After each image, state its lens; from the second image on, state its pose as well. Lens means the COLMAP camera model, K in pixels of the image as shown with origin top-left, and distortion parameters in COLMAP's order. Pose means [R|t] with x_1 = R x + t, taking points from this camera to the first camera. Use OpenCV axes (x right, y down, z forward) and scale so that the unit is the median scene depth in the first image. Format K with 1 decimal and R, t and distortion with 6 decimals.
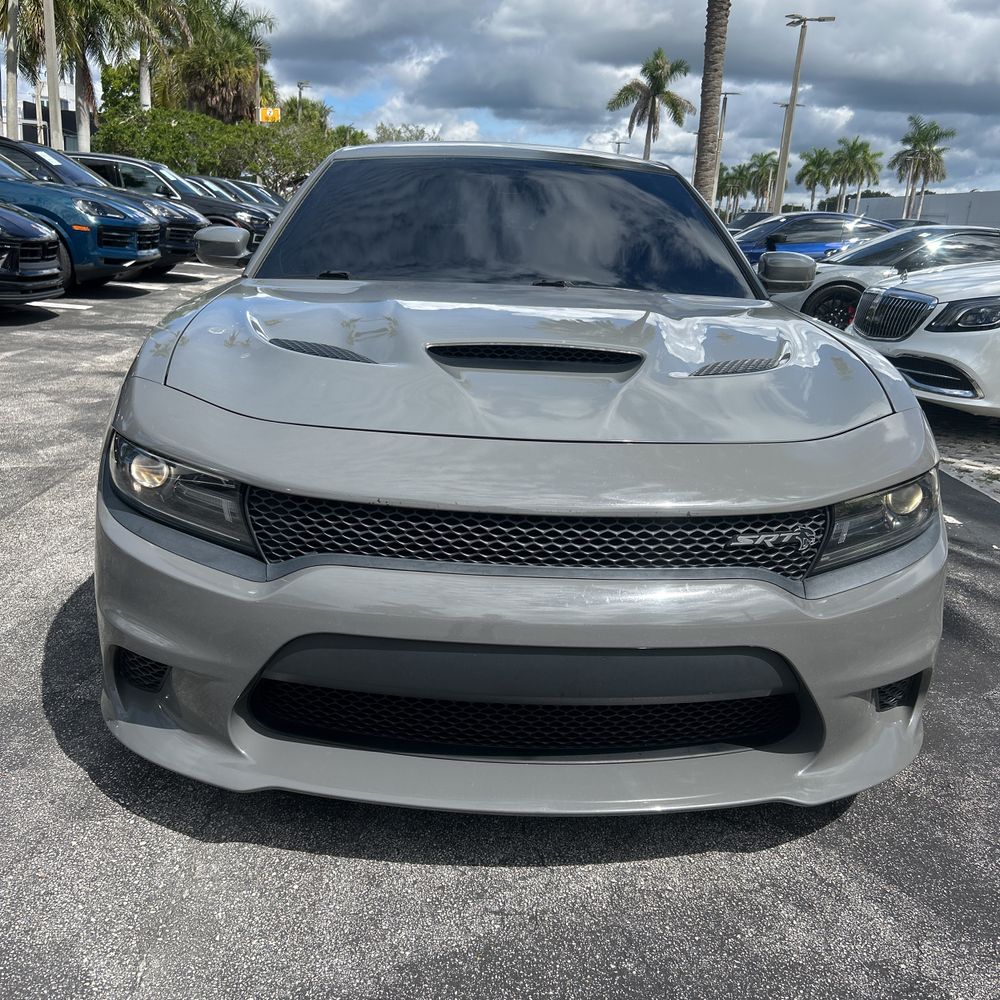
lens RADIAL K [[1022.9, 0, 485.7], [0, 1022.9, 481.0], [0, 0, 1]] dist [0.016190, -0.007951]
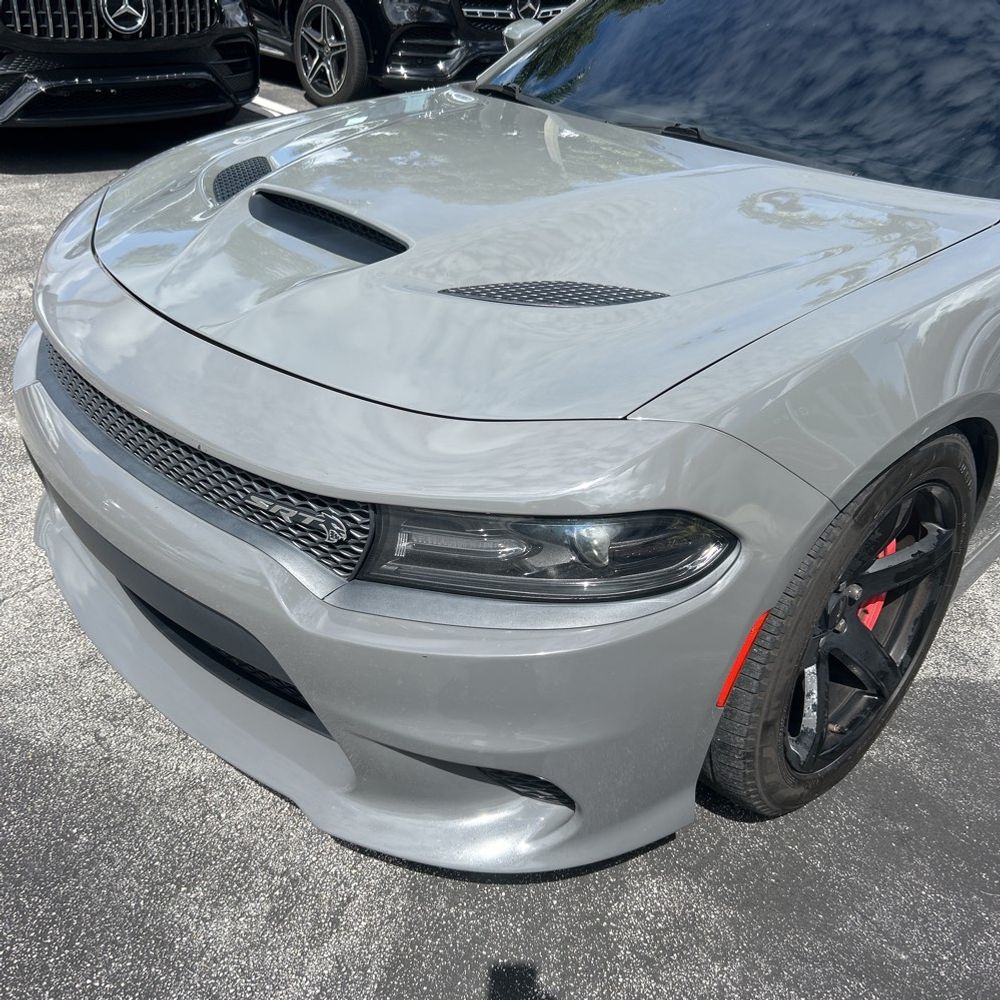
lens RADIAL K [[1022.9, 0, 485.7], [0, 1022.9, 481.0], [0, 0, 1]] dist [0.016190, -0.007951]
pose [[0.668655, 0.352122, -0.654912, 0.854897], [-0.204444, 0.933880, 0.293378, -0.222702], [0.714914, -0.062276, 0.696433, 0.527653]]
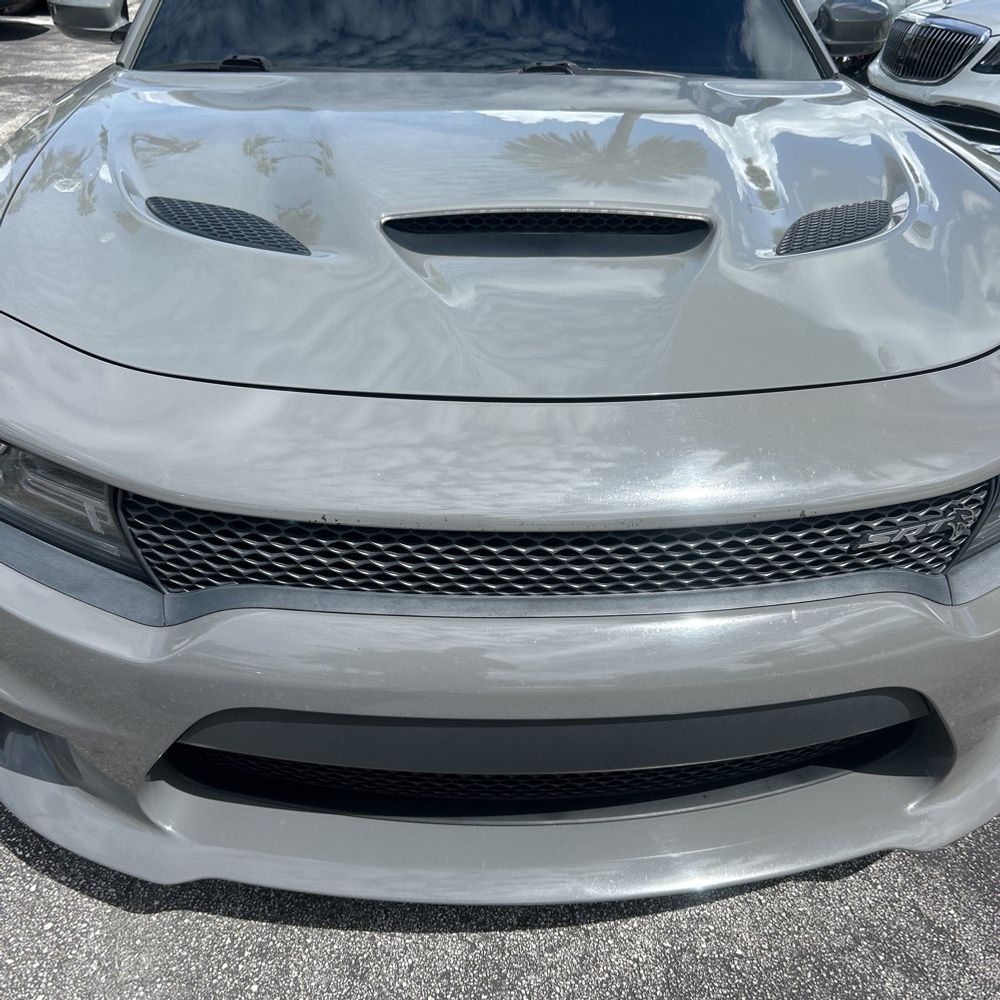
lens RADIAL K [[1022.8, 0, 486.6], [0, 1022.8, 512.0], [0, 0, 1]] dist [-0.000055, 0.019062]
pose [[0.998709, -0.042484, 0.027858, -0.019132], [0.033166, 0.960603, 0.275937, -0.142824], [-0.038483, -0.274657, 0.960772, 0.353071]]
